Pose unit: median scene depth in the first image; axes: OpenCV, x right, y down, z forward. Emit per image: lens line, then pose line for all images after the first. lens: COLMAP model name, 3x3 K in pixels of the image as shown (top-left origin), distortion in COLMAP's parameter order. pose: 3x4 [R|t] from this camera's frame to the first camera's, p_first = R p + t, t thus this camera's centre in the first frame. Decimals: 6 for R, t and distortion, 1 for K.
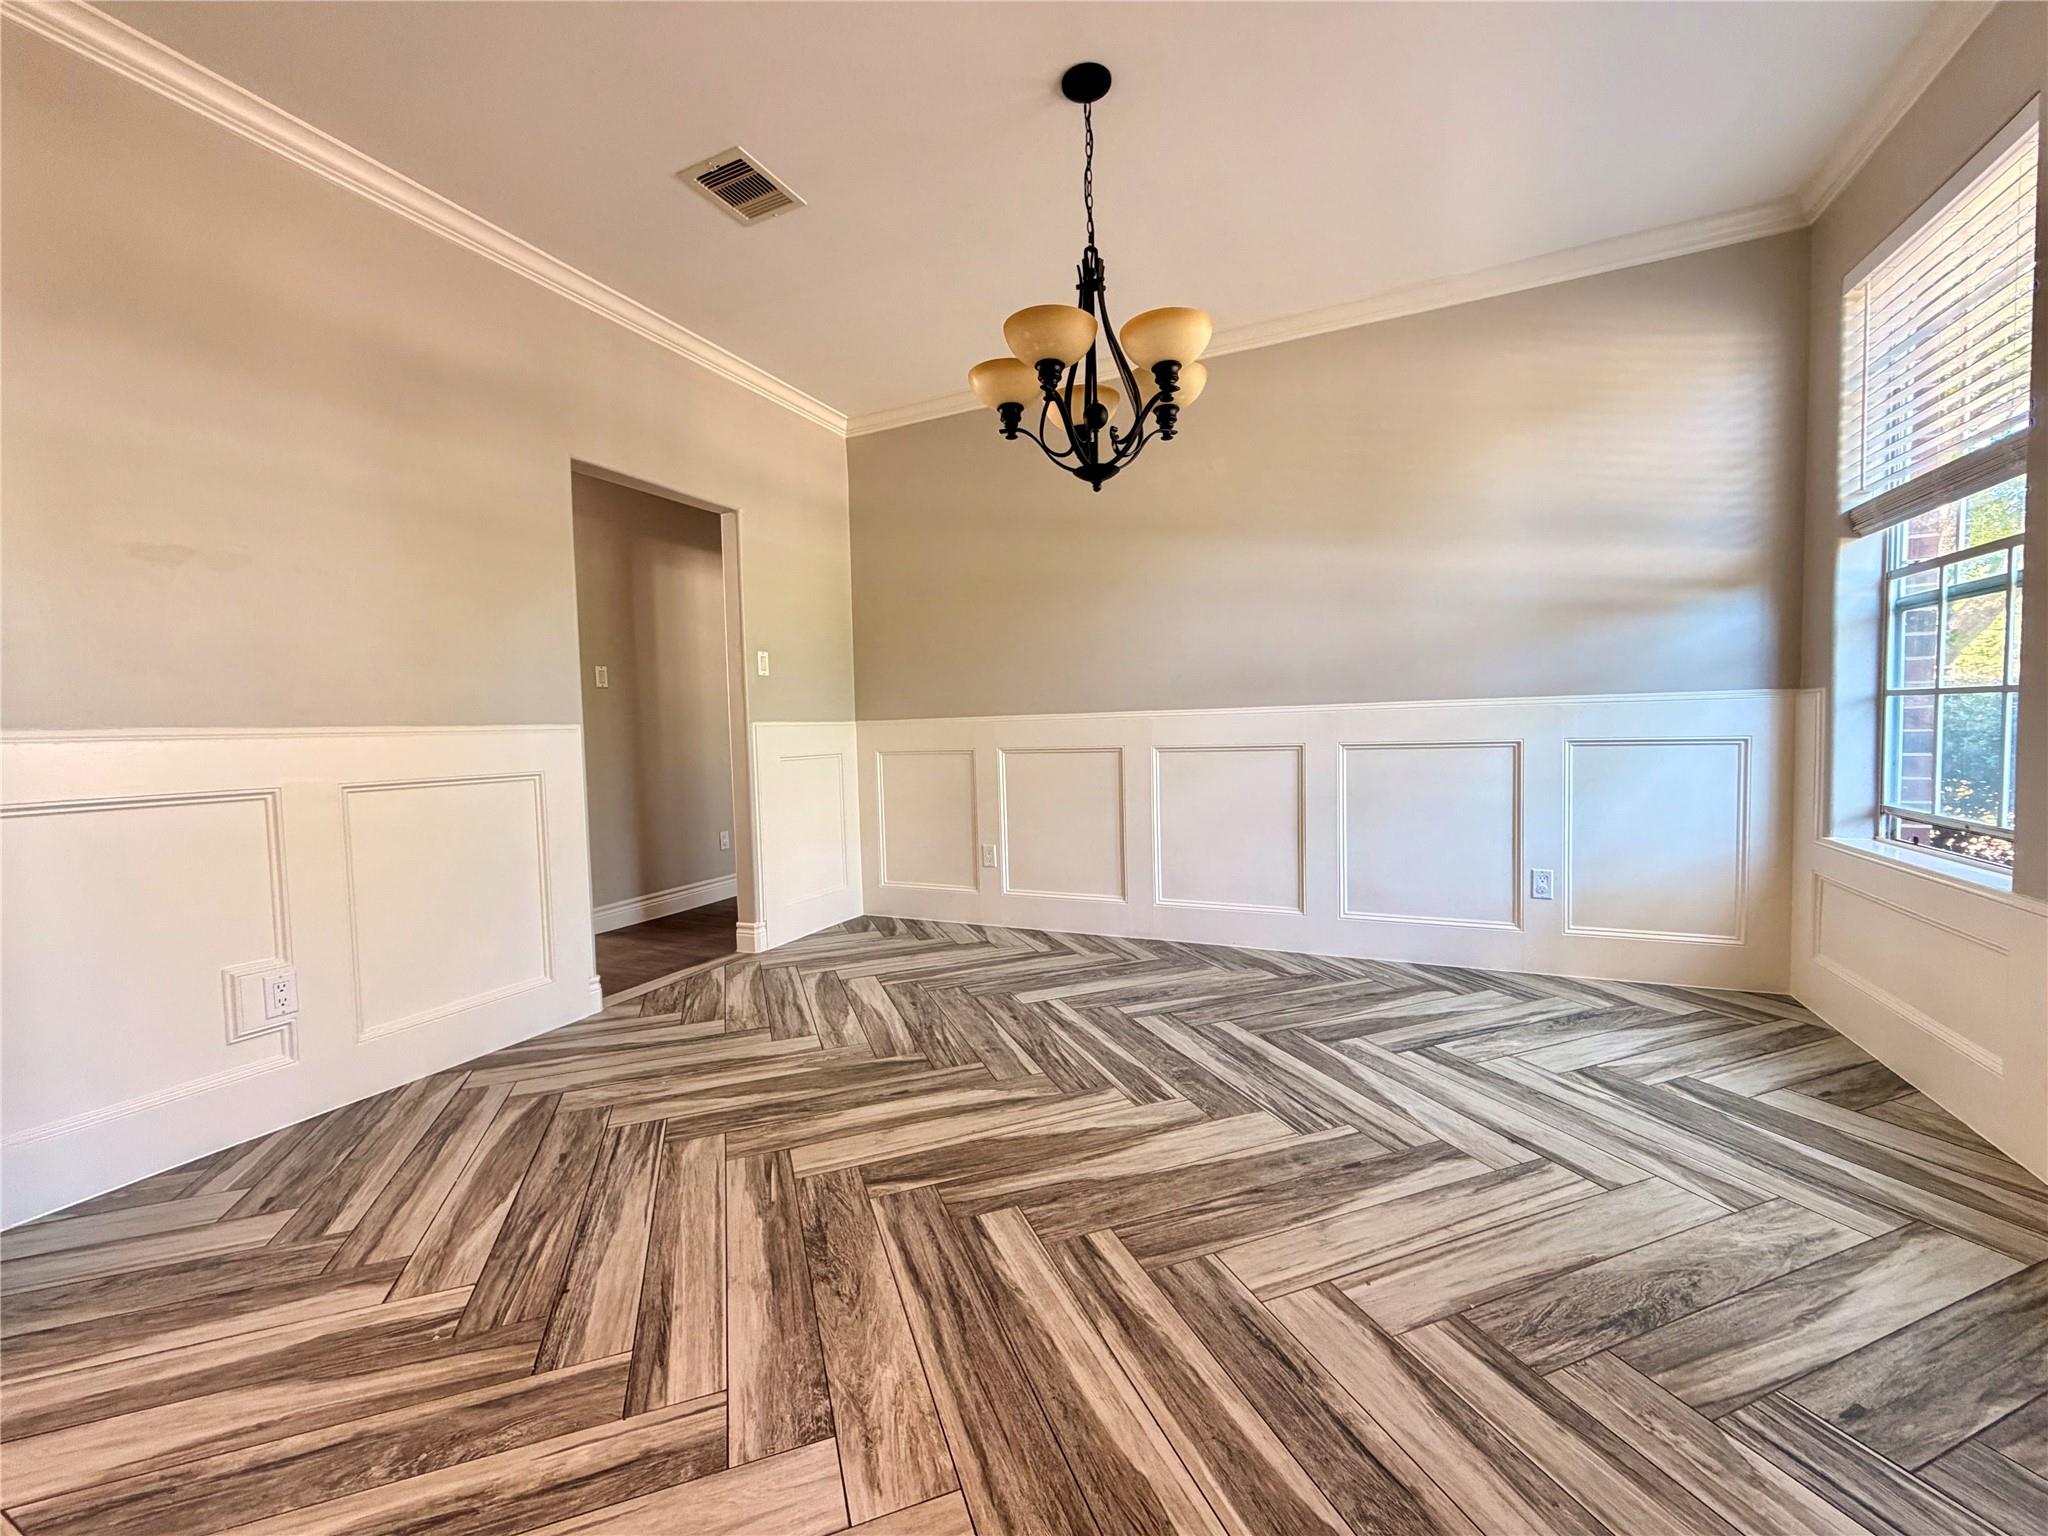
lens RADIAL K [[819.8, 0, 1024.0], [0, 819.8, 768.0], [0, 0, 1]] dist [0.000985, 0.000169]
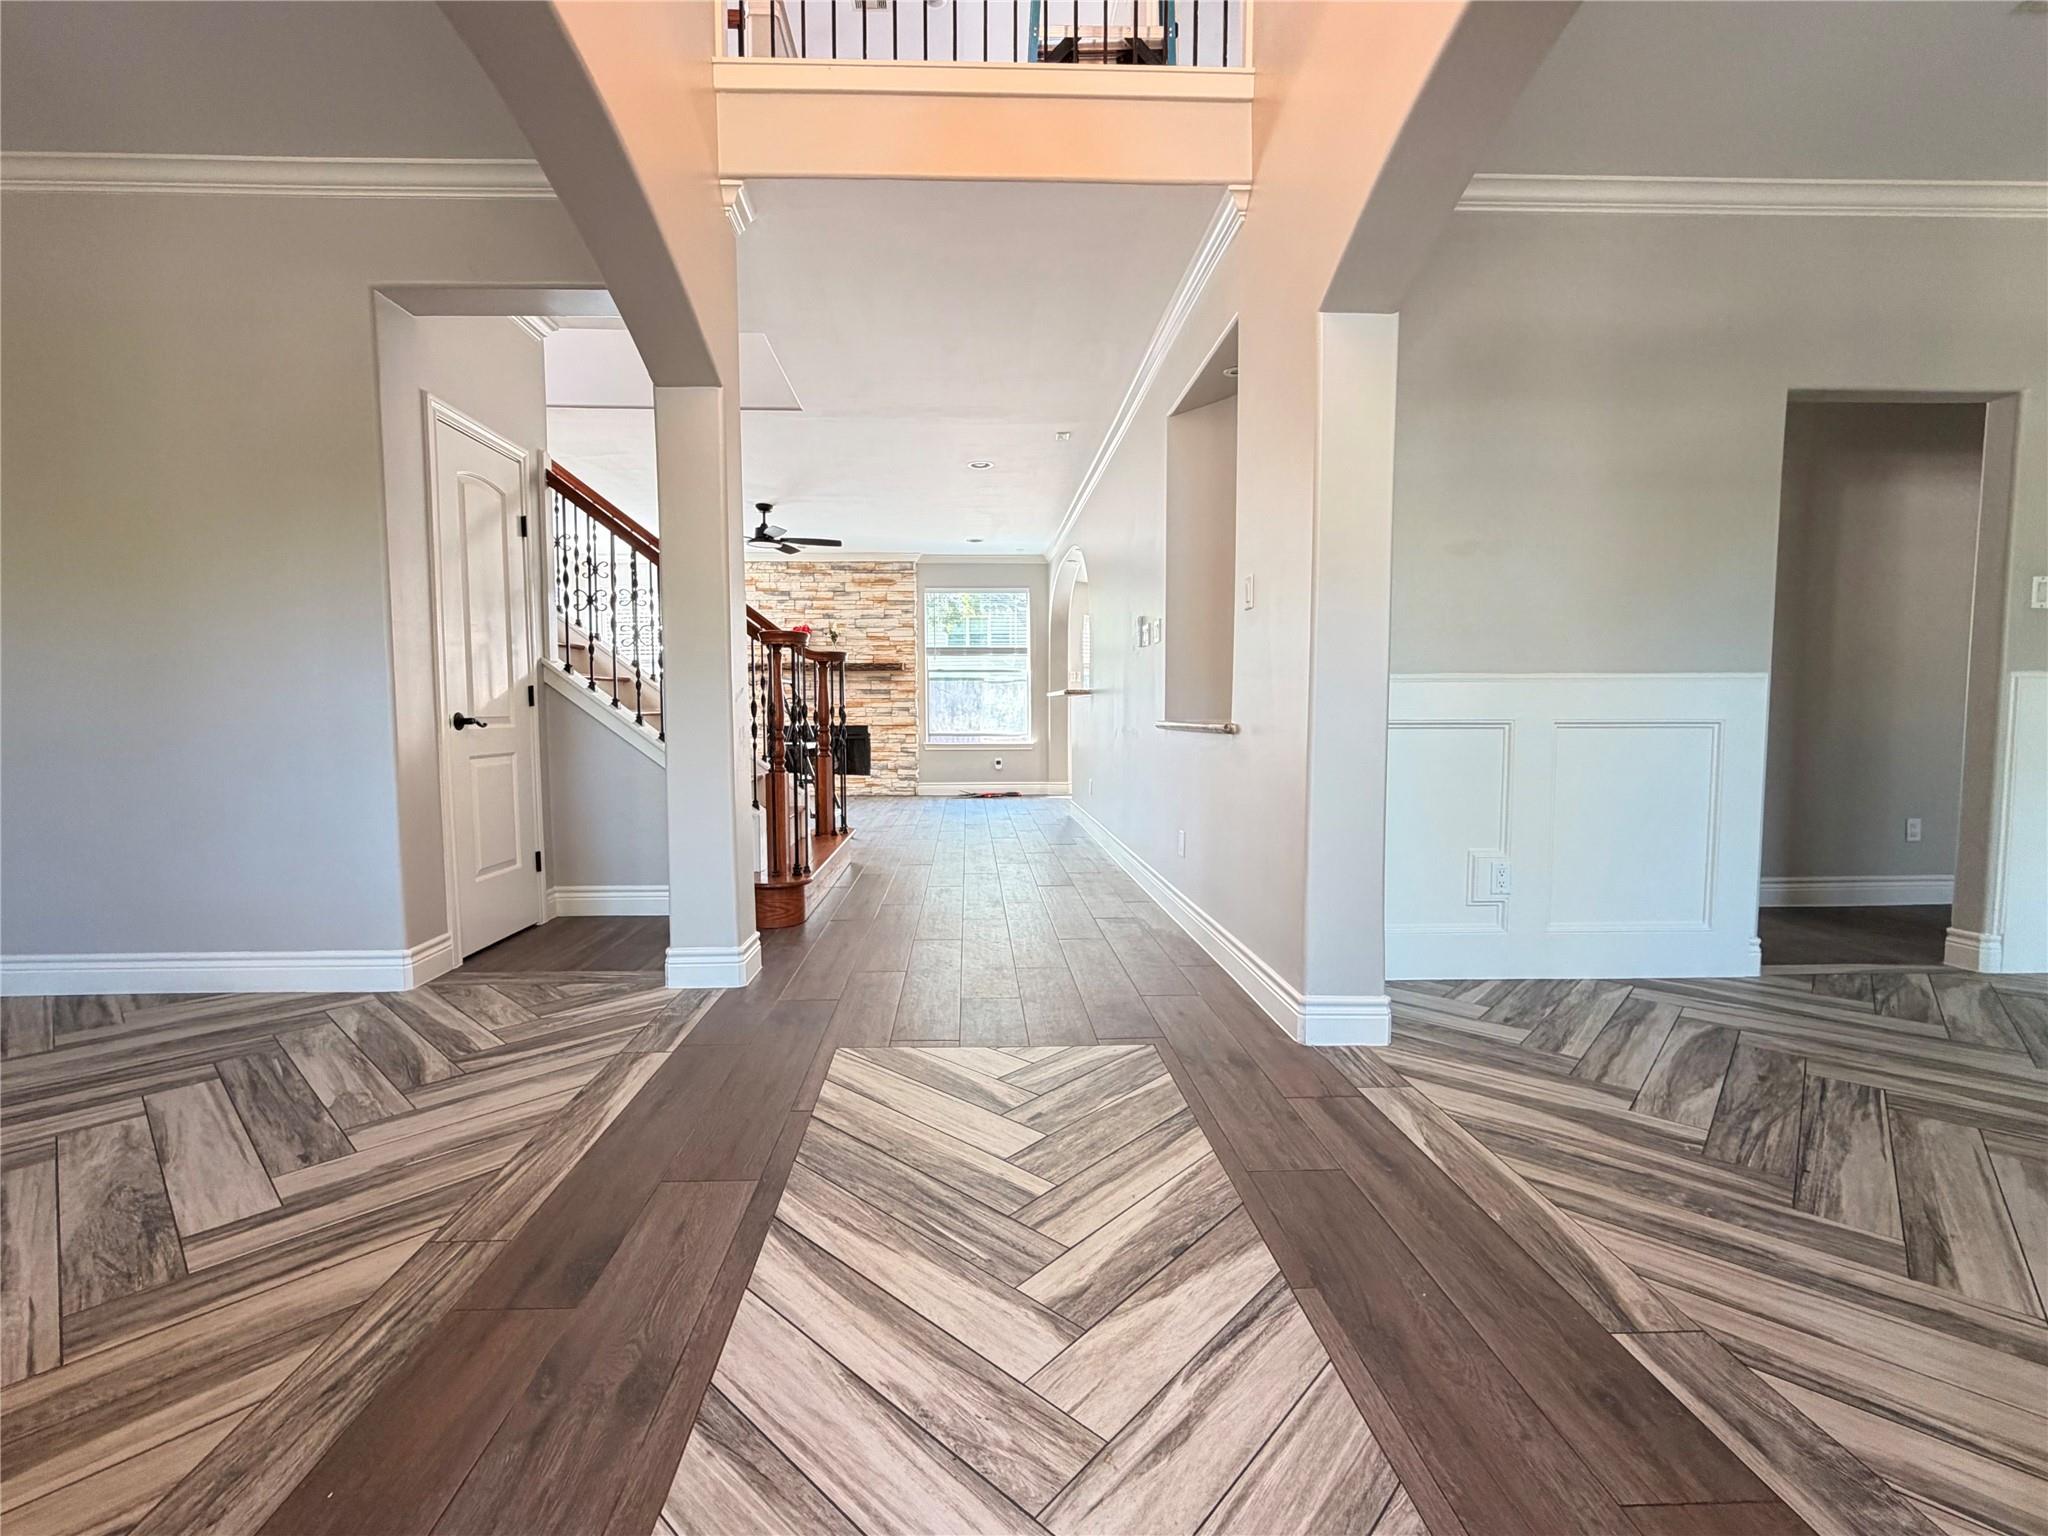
lens RADIAL K [[888.1, 0, 996.4], [0, 888.1, 768.2], [0, 0, 1]] dist [-0.000784, 0.000146]
pose [[0.443499, 0.083039, -0.892420, -0.013553], [-0.055353, 0.996336, 0.065200, 0.054050], [0.894564, 0.020482, 0.446470, -0.361284]]
